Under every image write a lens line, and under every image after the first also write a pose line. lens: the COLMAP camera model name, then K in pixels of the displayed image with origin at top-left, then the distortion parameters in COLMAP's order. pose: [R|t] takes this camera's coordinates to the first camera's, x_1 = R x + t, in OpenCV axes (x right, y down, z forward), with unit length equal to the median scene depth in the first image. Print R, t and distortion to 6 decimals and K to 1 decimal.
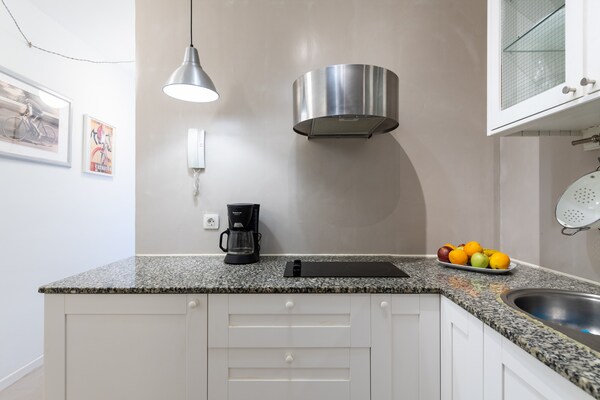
lens RADIAL K [[295.5, 0, 300.0], [0, 295.5, 200.0], [0, 0, 1]] dist [0.001909, 0.000195]
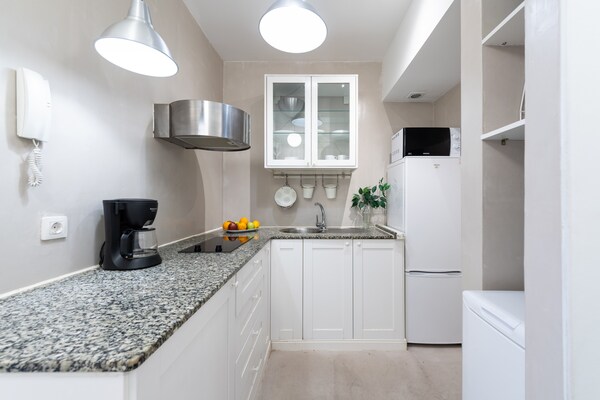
lens RADIAL K [[241.0, 0, 316.7], [0, 241.0, 199.0], [0, 0, 1]] dist [-0.000907, -0.000200]
pose [[-0.011249, -0.003123, 0.999932, -0.973028], [-0.002430, 0.999992, 0.003096, 0.009734], [-0.999934, -0.002395, -0.011257, 0.512708]]
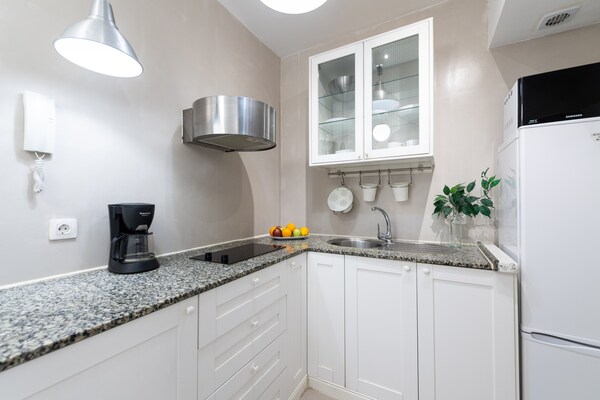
lens RADIAL K [[248.6, 0, 300.0], [0, 248.6, 200.0], [0, 0, 1]] dist [0.001511, -0.000545]
pose [[0.481150, 0.002789, 0.876634, -0.653696], [0.003032, 0.999984, -0.004846, 0.008094], [-0.876633, 0.004990, 0.481133, 0.231493]]
